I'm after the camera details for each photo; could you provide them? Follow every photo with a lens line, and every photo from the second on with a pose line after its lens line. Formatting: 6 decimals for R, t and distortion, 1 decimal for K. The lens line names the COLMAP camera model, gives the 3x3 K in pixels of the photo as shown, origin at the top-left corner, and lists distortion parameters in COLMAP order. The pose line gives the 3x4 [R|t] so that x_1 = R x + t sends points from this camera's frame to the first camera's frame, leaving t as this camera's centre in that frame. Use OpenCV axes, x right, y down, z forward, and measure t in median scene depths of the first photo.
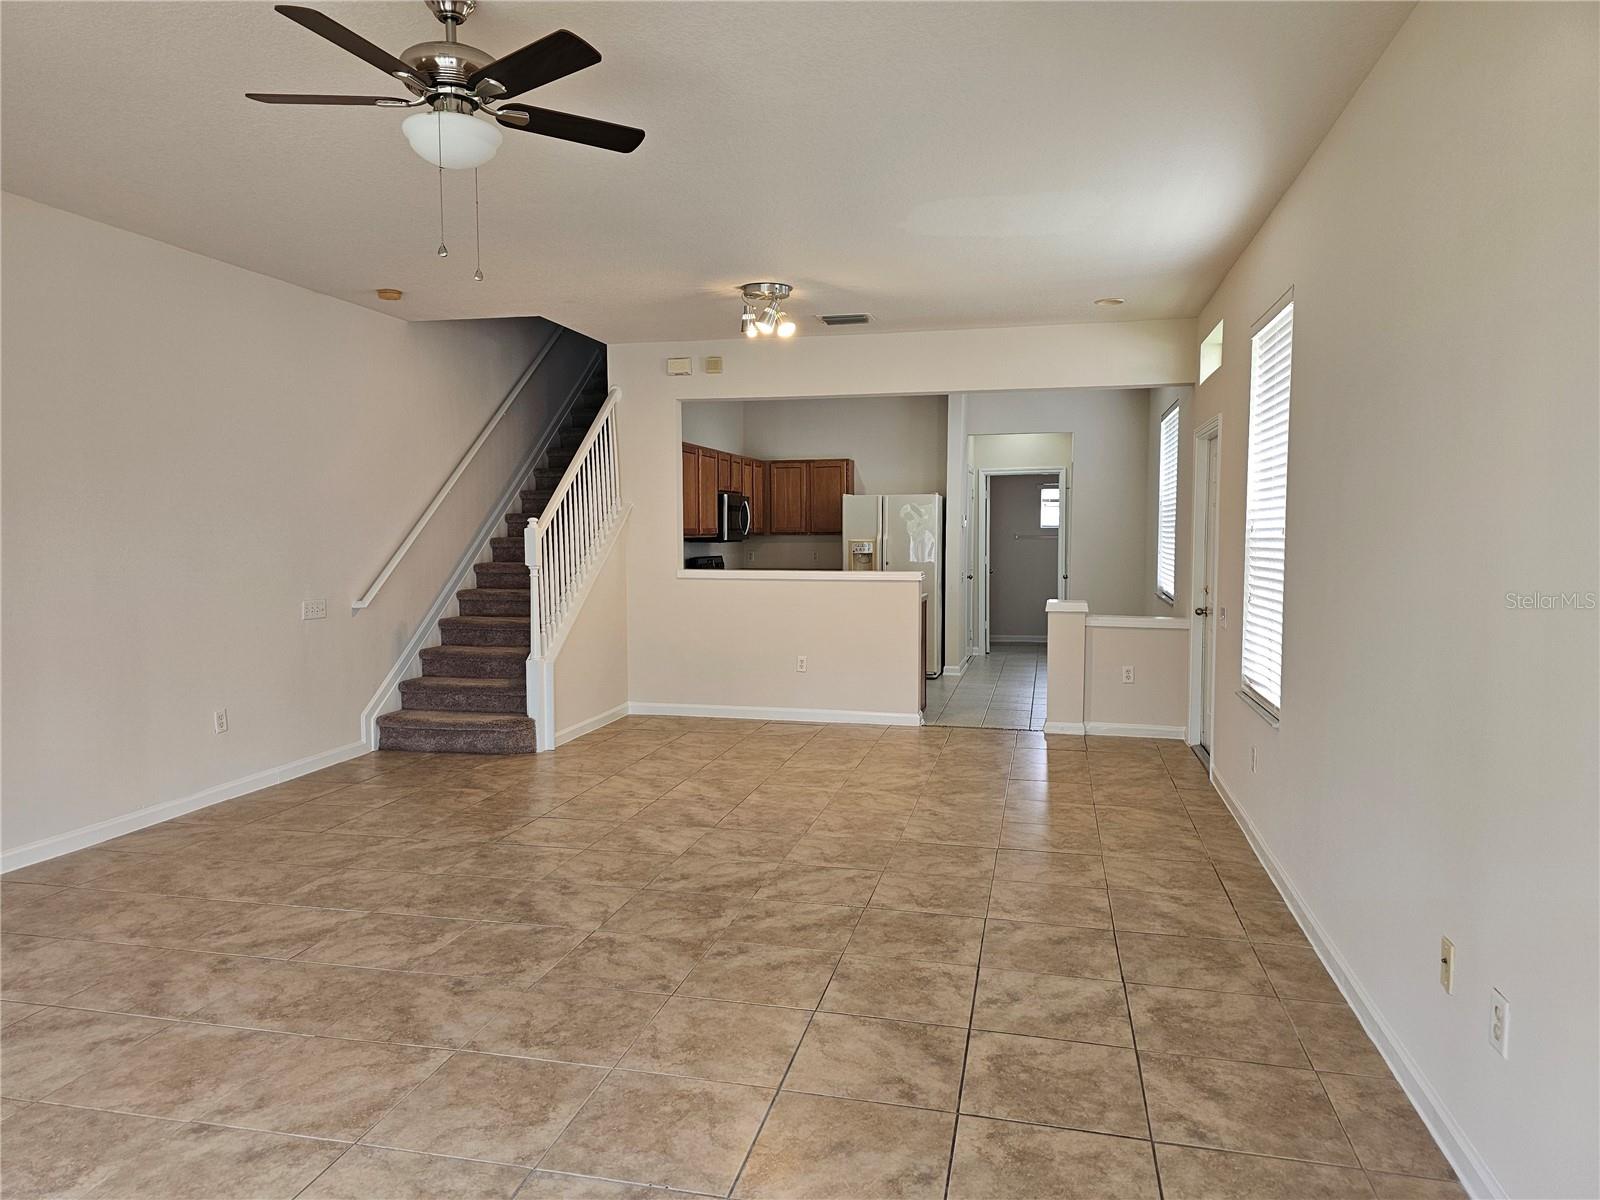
lens RADIAL K [[1076.6, 0, 800.0], [0, 1076.6, 600.0], [0, 0, 1]] dist [0.072992, -0.068113]
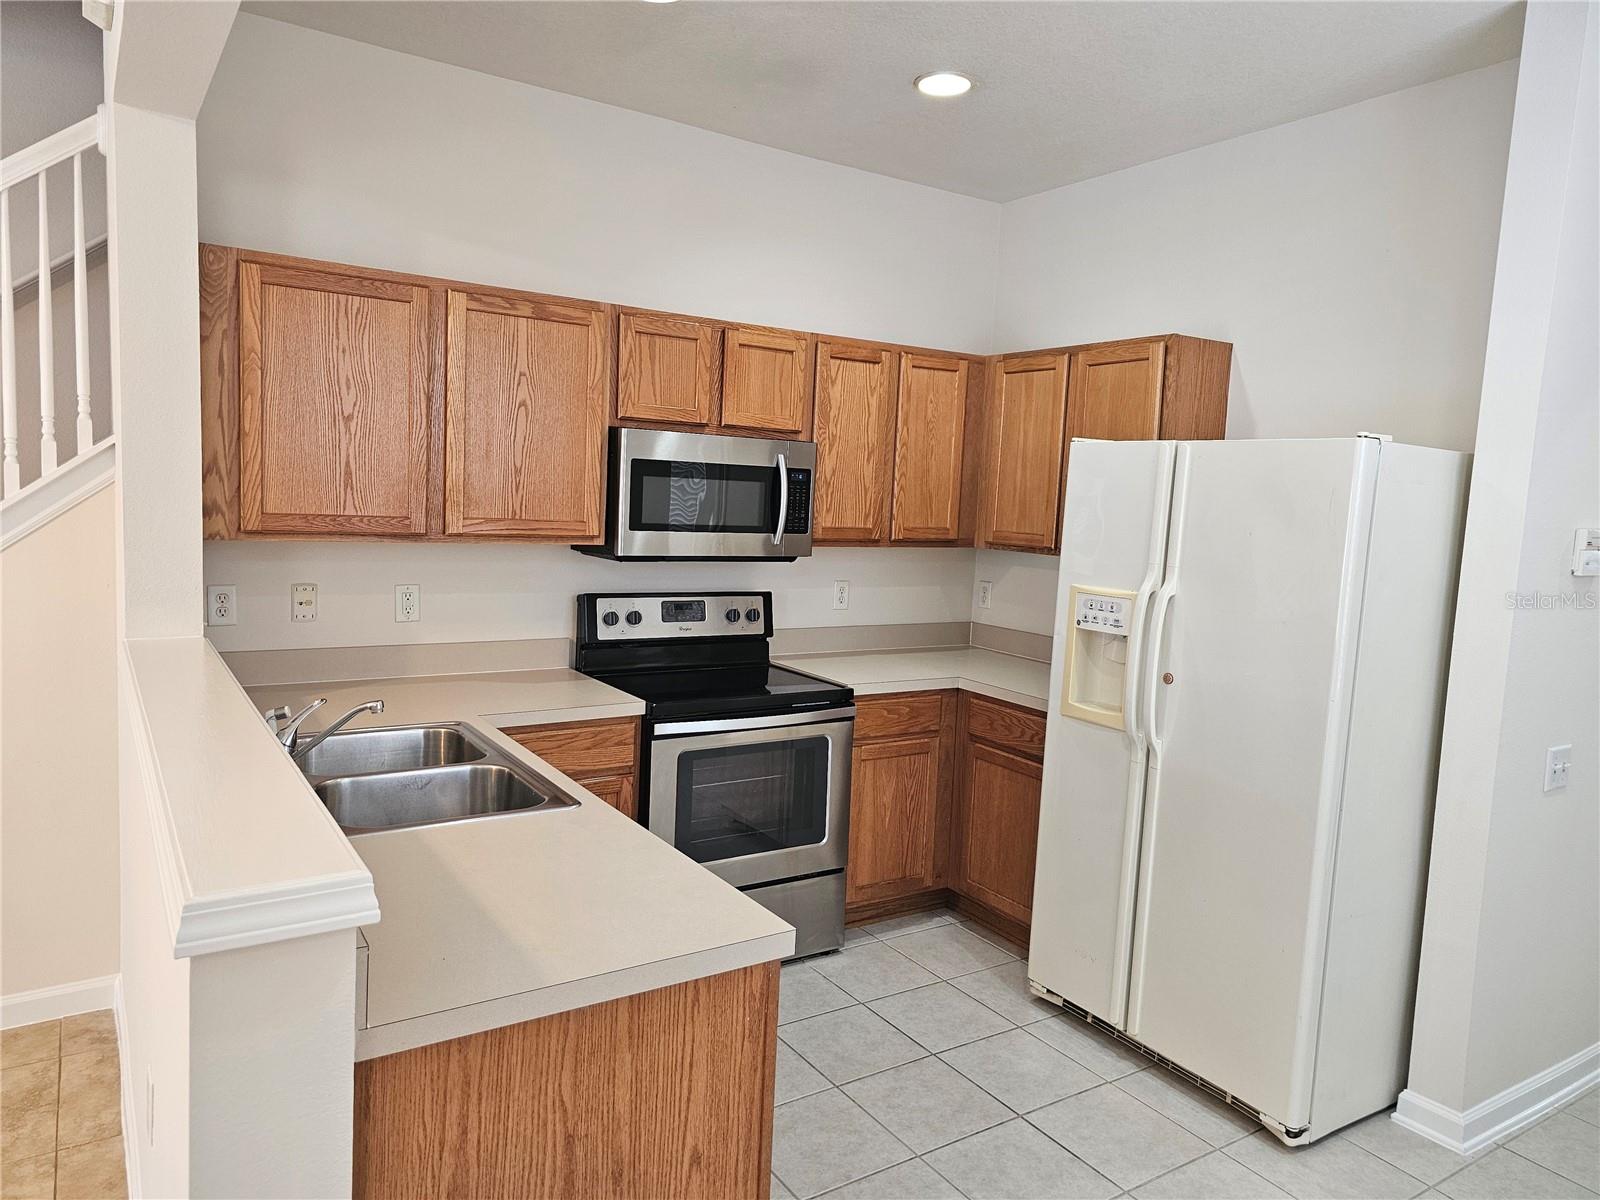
lens RADIAL K [[1076.6, 0, 800.0], [0, 1076.6, 600.0], [0, 0, 1]] dist [0.072992, -0.068113]
pose [[0.719320, 0.102250, -0.687113, 0.200948], [-0.088281, 0.994544, 0.055581, -0.060150], [0.689047, 0.020679, 0.724422, 0.700640]]
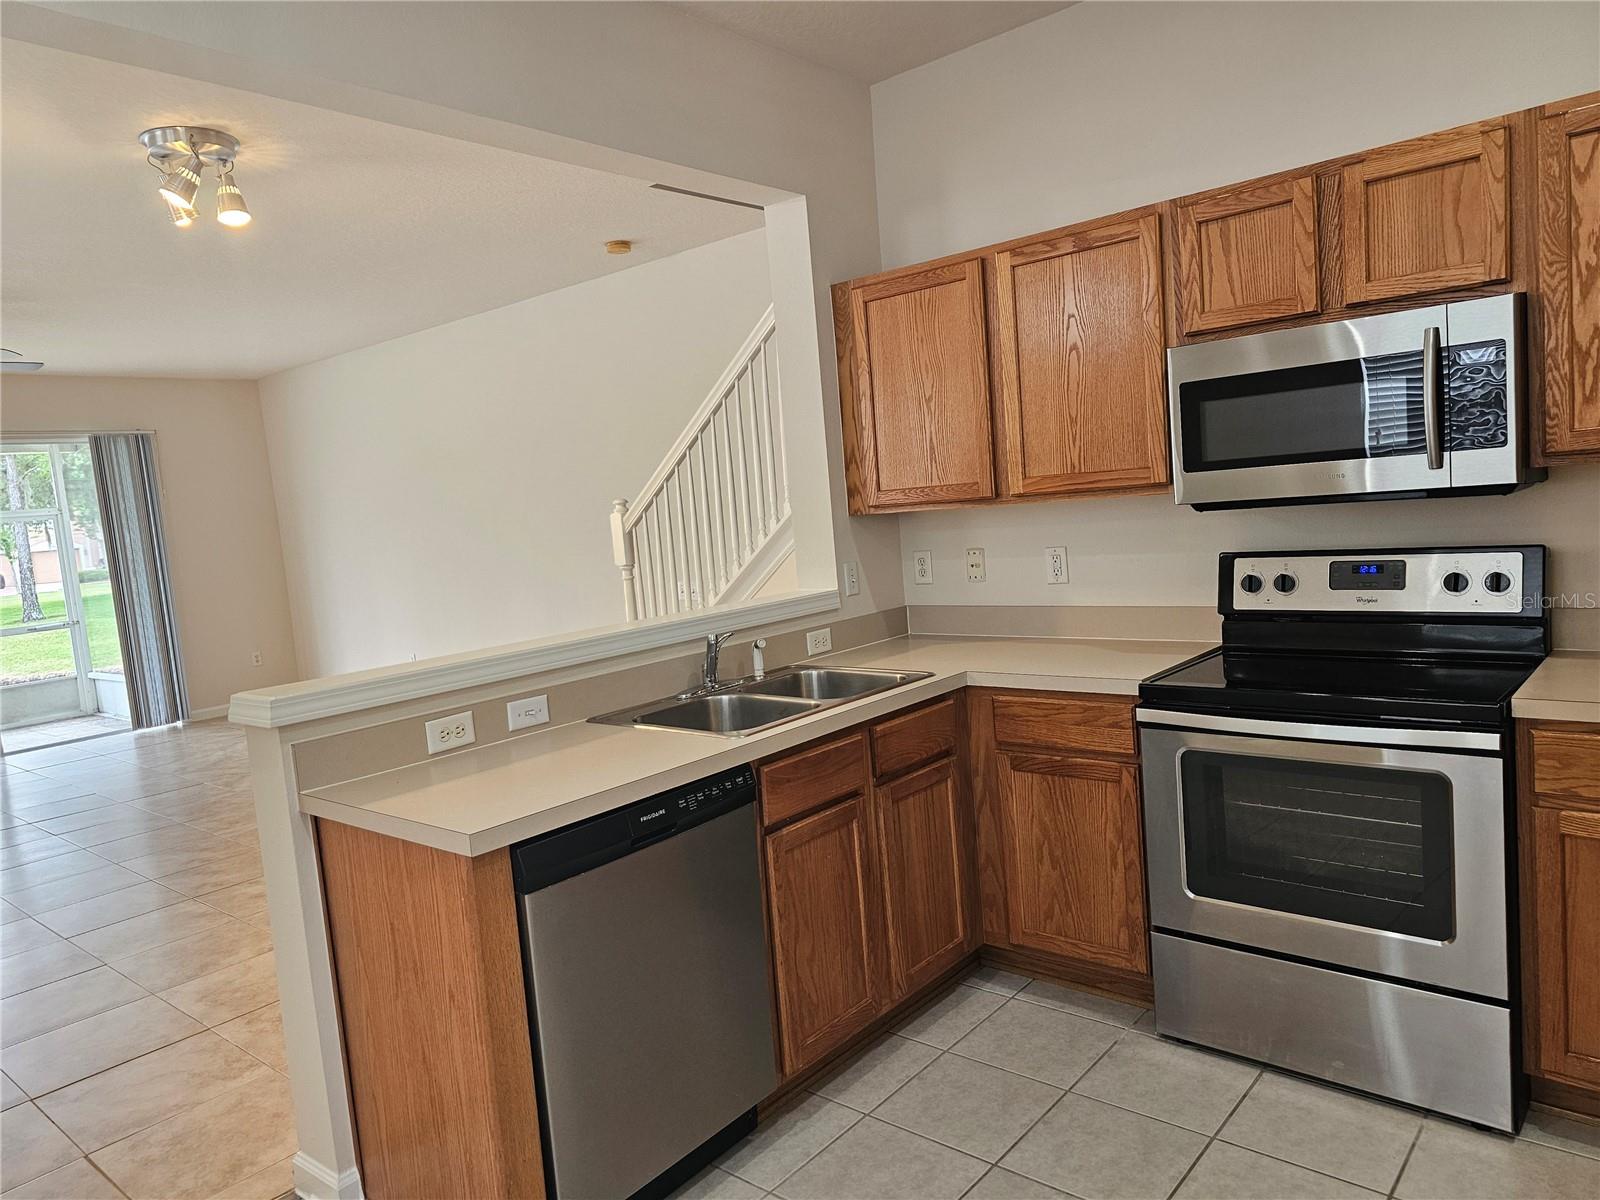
lens RADIAL K [[1095.3, 0, 797.2], [0, 1095.3, 613.9], [0, 0, 1]] dist [0.034655, -0.007105]
pose [[-0.469888, 0.122820, -0.874140, 0.223186], [0.021902, 0.991590, 0.127549, -0.060589], [0.882455, 0.040789, -0.468626, 0.941341]]
